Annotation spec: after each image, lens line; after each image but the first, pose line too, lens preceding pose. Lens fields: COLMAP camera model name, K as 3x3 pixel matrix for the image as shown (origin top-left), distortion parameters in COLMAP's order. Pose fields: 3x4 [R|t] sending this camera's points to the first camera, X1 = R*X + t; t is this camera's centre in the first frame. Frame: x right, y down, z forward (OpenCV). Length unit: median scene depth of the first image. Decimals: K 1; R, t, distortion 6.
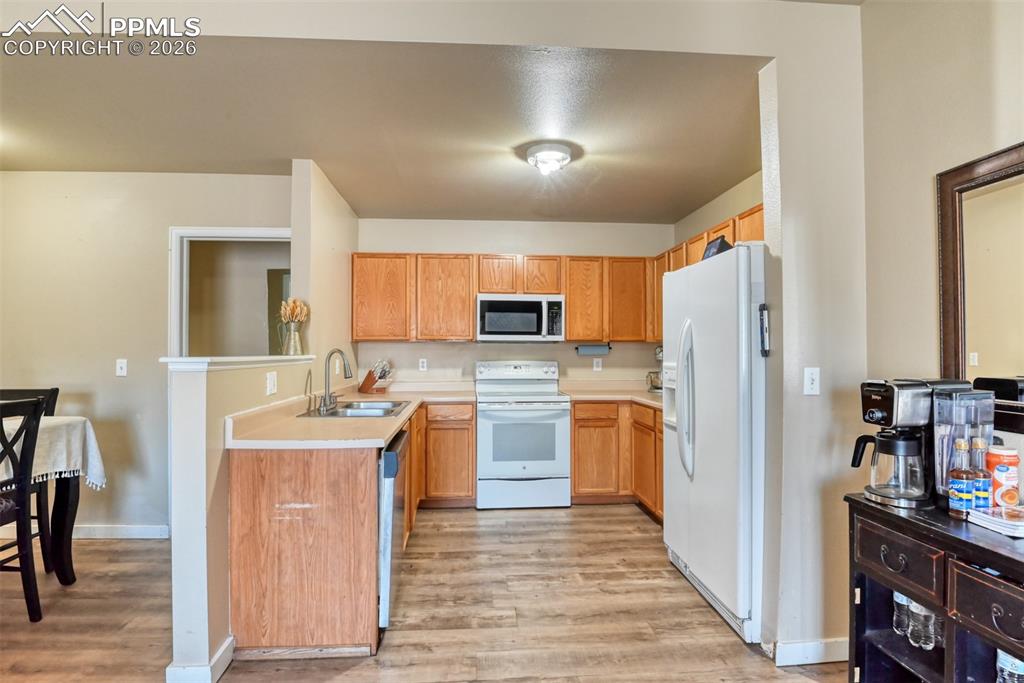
lens RADIAL K [[499.4, 0, 510.0], [0, 499.4, 348.2], [0, 0, 1]] dist [-0.030660, -0.000137]
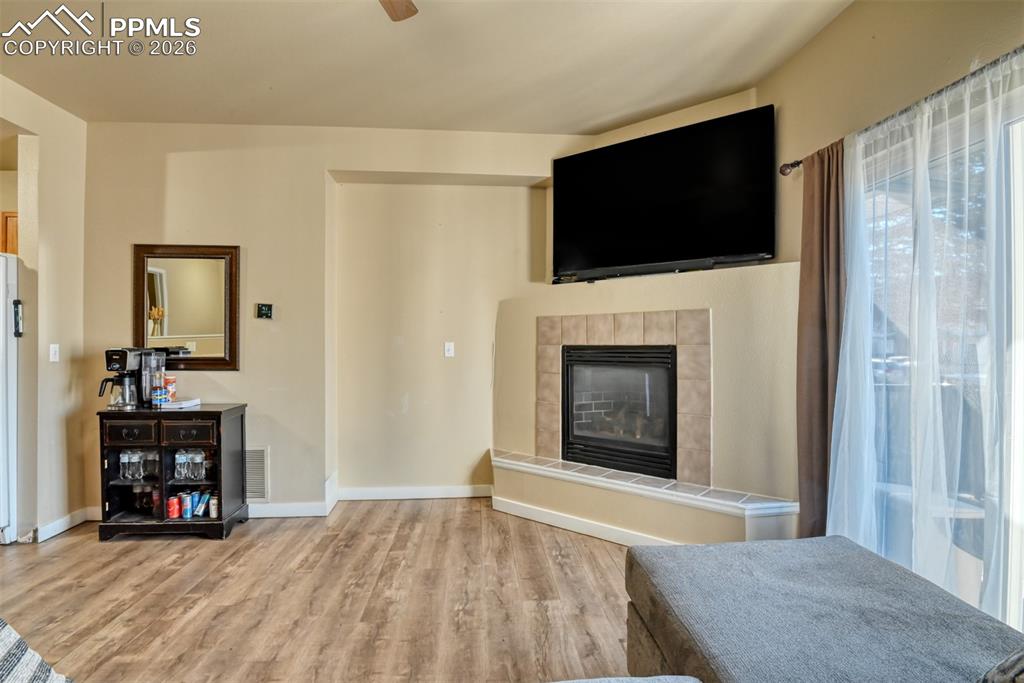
lens RADIAL K [[504.9, 0, 511.0], [0, 504.9, 342.9], [0, 0, 1]] dist [-0.023550, -0.001309]
pose [[-0.002493, 0.002090, 0.999995, -0.617293], [-0.007928, 0.999966, -0.002109, 0.017613], [-0.999965, -0.007933, -0.002476, -0.282741]]
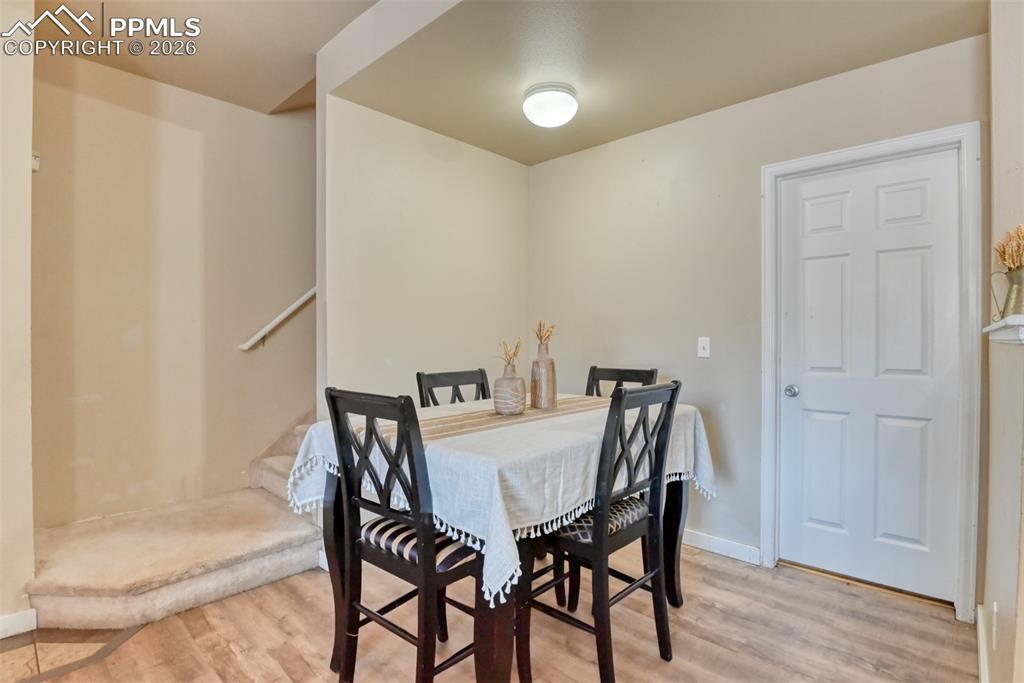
lens RADIAL K [[509.7, 0, 519.7], [0, 509.7, 345.0], [0, 0, 1]] dist [-0.028142, 0.000354]
pose [[0.680225, 0.005555, -0.732982, -0.390572], [0.008246, 0.999850, 0.015230, 0.020887], [0.732957, -0.016404, 0.680078, 0.185037]]
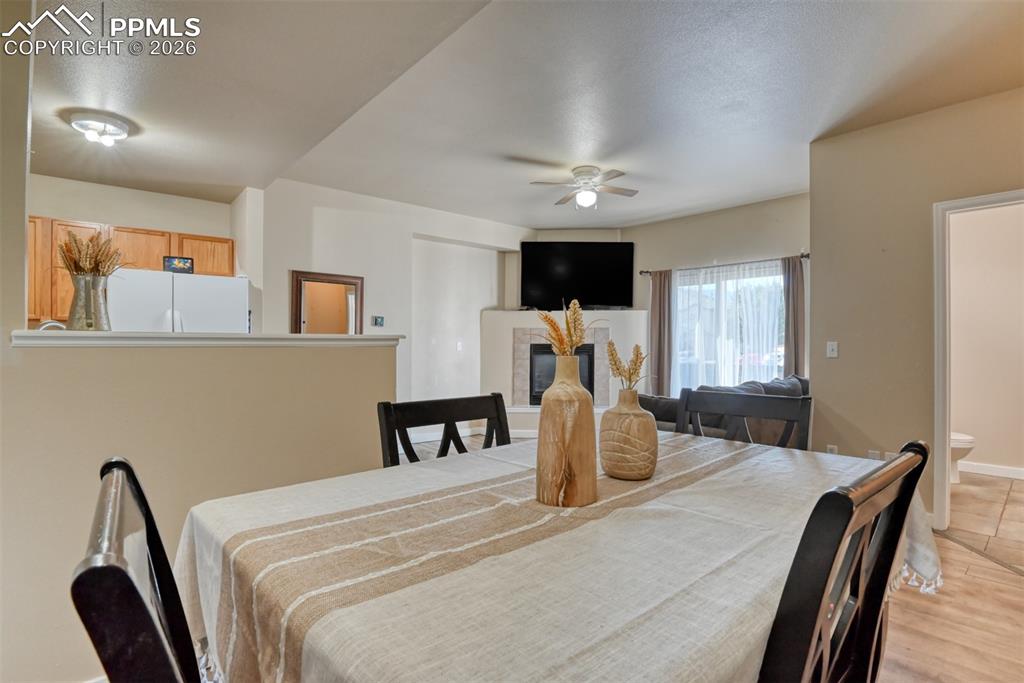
lens RADIAL K [[504.9, 0, 511.0], [0, 504.9, 342.9], [0, 0, 1]] dist [-0.023550, -0.001309]
pose [[-0.592570, -0.001780, 0.805517, -1.136933], [-0.008668, 0.999954, -0.004167, 0.025483], [-0.805473, -0.009451, -0.592558, 0.913769]]
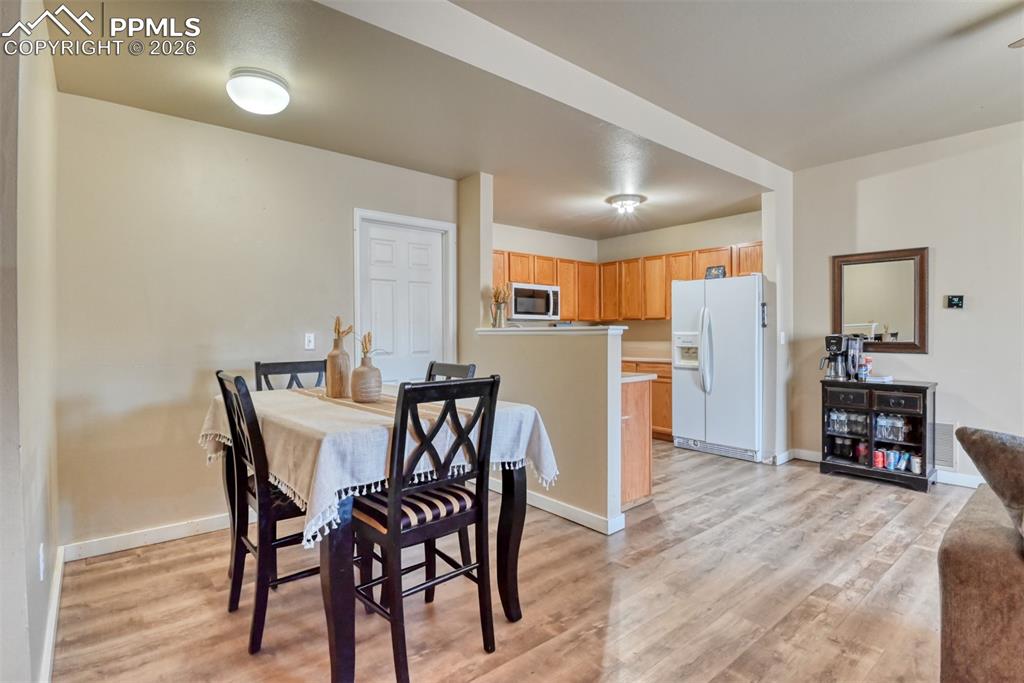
lens RADIAL K [[502.9, 0, 512.0], [0, 502.9, 341.5], [0, 0, 1]] dist [-0.036283, -0.001248]
pose [[0.813013, -0.014529, 0.582064, -1.113160], [0.001692, 0.999743, 0.022591, 0.018955], [-0.582242, -0.017382, 0.812829, -0.082389]]
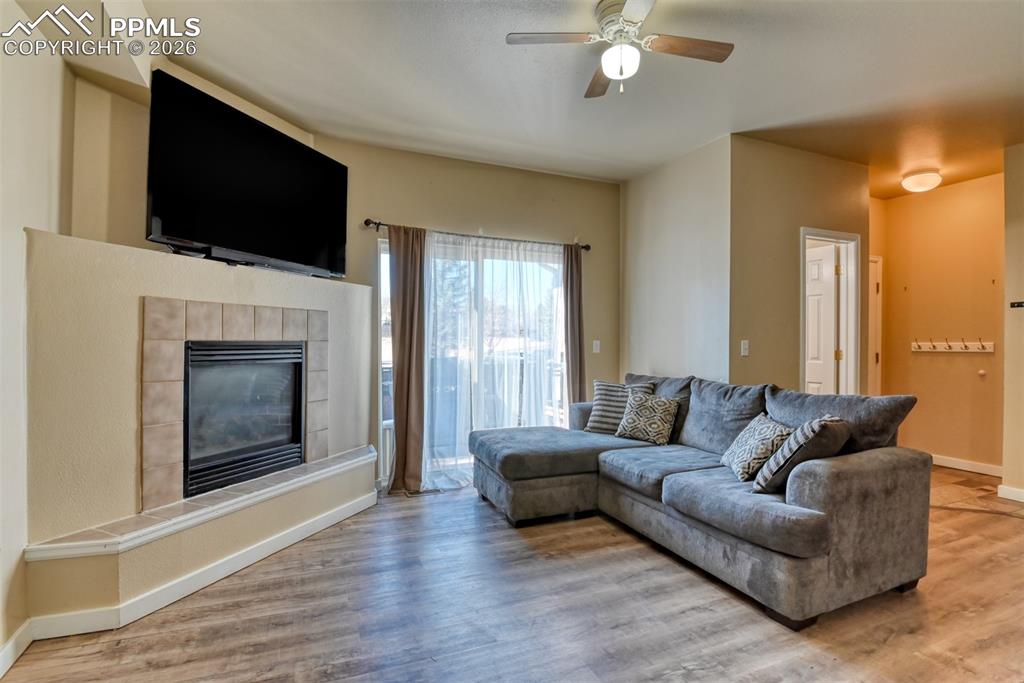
lens RADIAL K [[501.0, 0, 514.3], [0, 501.0, 344.2], [0, 0, 1]] dist [-0.027229, -0.001208]
pose [[-0.943573, -0.004477, -0.331135, 0.274948], [-0.003404, 0.999987, -0.003820, 0.026316], [0.331148, -0.002477, -0.943576, 0.535720]]
